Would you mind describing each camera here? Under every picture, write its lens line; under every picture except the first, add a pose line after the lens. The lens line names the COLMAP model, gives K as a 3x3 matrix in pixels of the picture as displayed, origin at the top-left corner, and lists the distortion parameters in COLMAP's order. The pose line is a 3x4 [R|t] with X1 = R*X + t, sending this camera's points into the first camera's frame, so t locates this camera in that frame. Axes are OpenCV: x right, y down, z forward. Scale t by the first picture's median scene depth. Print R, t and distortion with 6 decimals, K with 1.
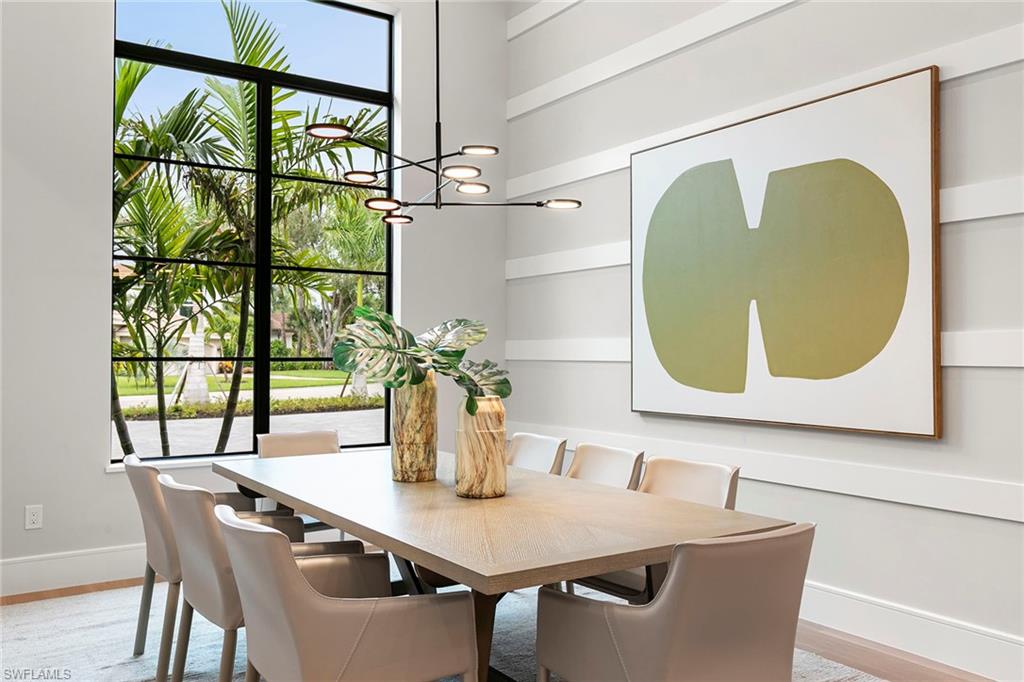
lens RADIAL K [[841.2, 0, 512.0], [0, 841.2, 341.0], [0, 0, 1]] dist [0.004371, 0.001534]
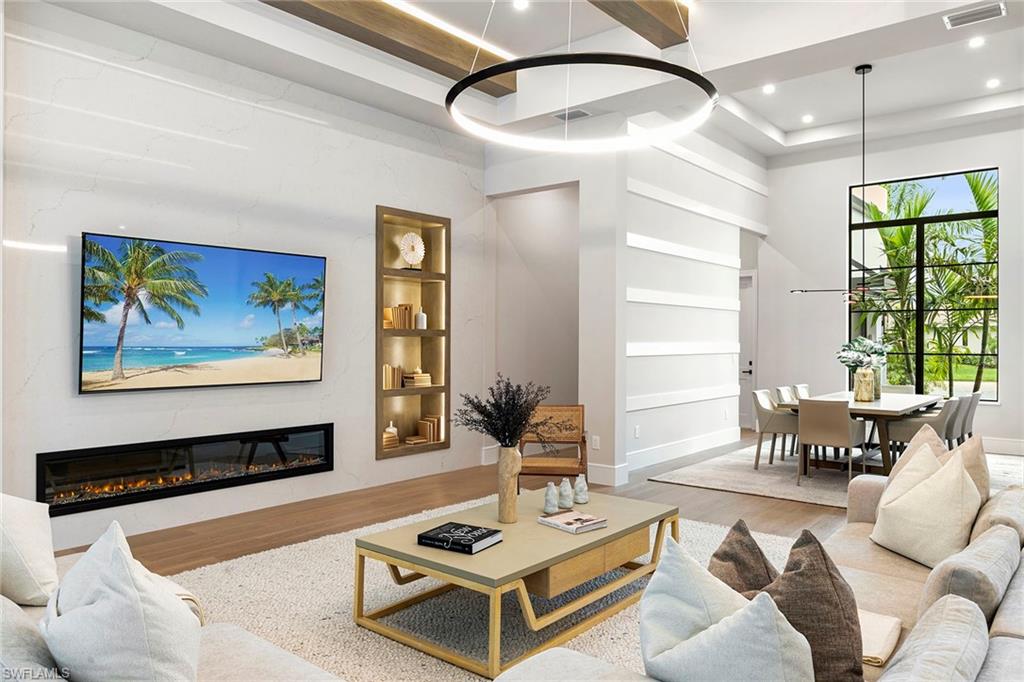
lens RADIAL K [[699.3, 0, 512.0], [0, 699.3, 341.0], [0, 0, 1]] dist [0.003038, 0.001263]
pose [[0.280717, -0.002500, -0.959787, 1.224563], [0.014368, 0.999895, 0.001598, -0.029129], [0.959683, -0.014239, 0.280723, -0.541544]]
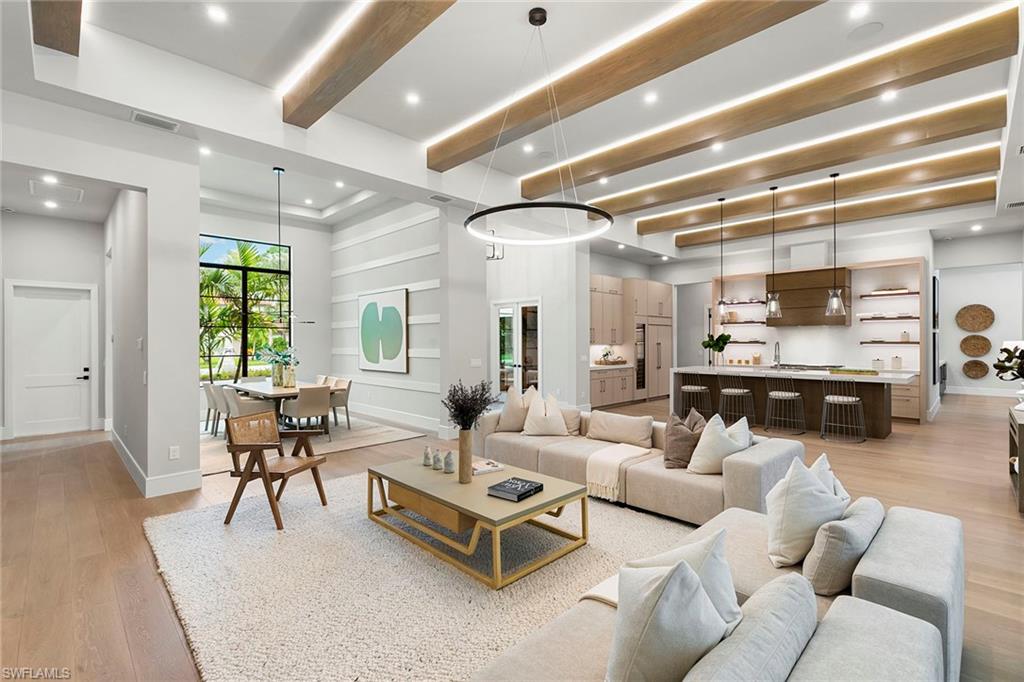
lens RADIAL K [[464.1, 0, 518.0], [0, 464.1, 344.6], [0, 0, 1]] dist [0.000481, 0.000008]
pose [[0.981434, -0.006798, 0.191681, 0.431497], [0.003149, 0.999808, 0.019334, -0.056631], [-0.191776, -0.018372, 0.981267, -1.051777]]
